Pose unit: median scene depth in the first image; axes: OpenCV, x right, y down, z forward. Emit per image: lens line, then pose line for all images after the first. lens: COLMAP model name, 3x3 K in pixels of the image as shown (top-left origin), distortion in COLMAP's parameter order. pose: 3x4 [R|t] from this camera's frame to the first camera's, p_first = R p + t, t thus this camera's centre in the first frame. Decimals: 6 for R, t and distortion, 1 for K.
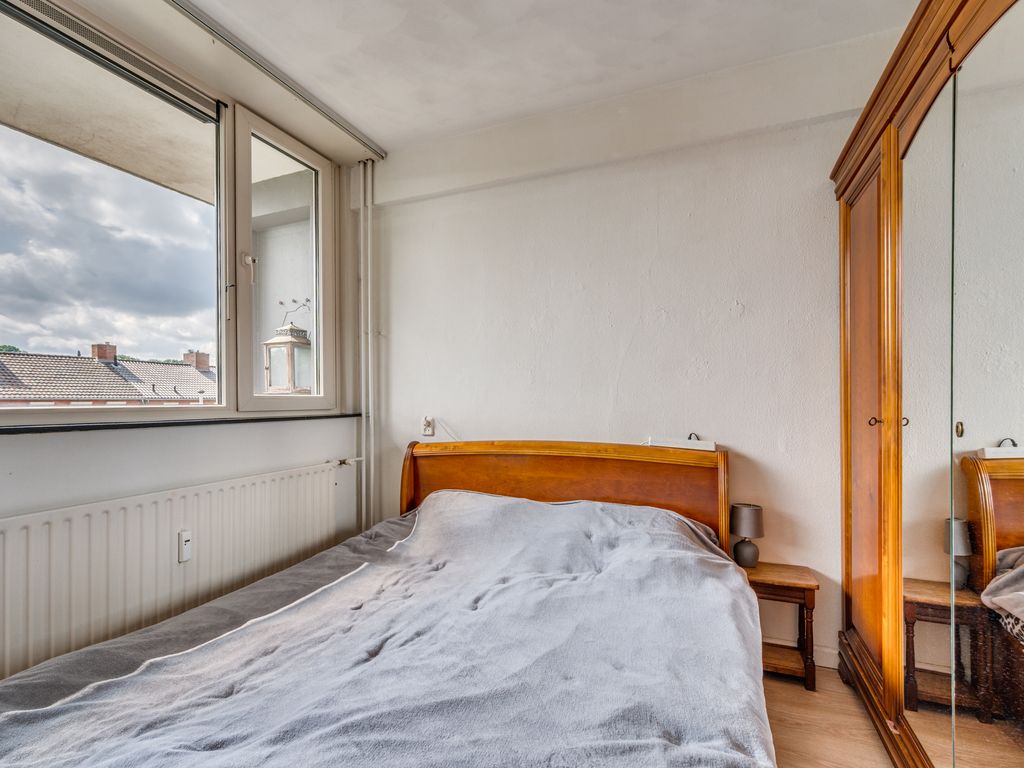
lens RADIAL K [[477.6, 0, 497.1], [0, 477.6, 402.0], [0, 0, 1]] dist [0.001024, 0.000152]
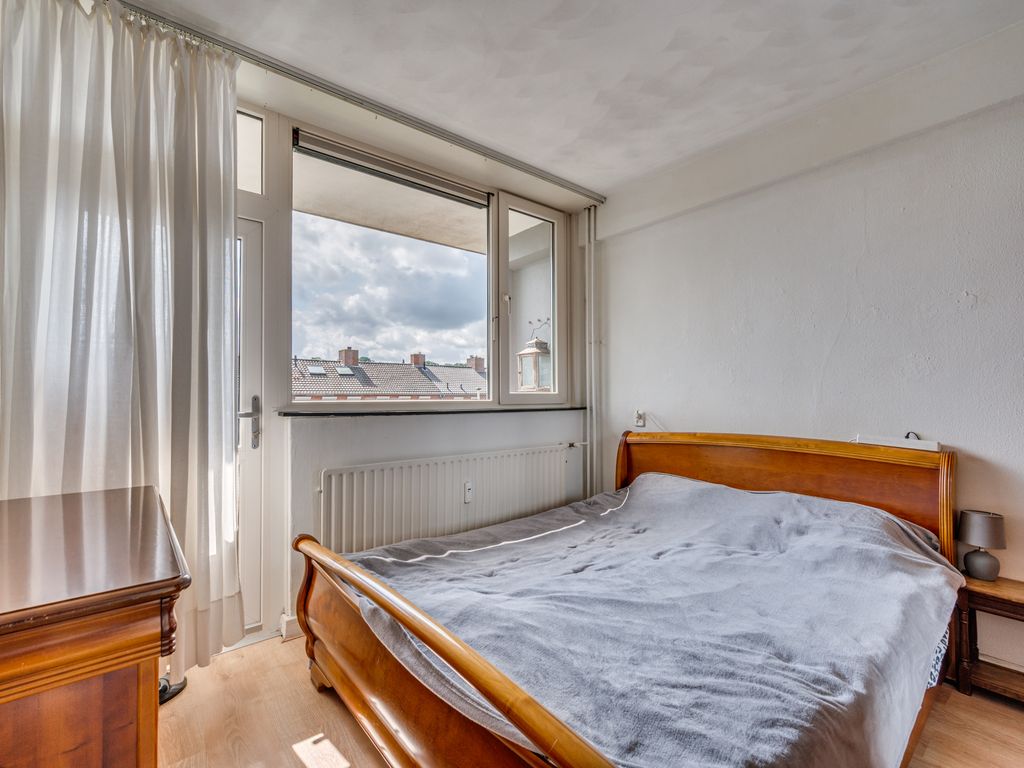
lens RADIAL K [[477.6, 0, 514.1], [0, 477.6, 387.6], [0, 0, 1]] dist [0.001024, 0.000152]
pose [[0.886758, -0.005431, -0.462202, 0.150695], [-0.003435, 0.999826, -0.018337, -0.004268], [0.462221, 0.017848, 0.886585, -0.237671]]
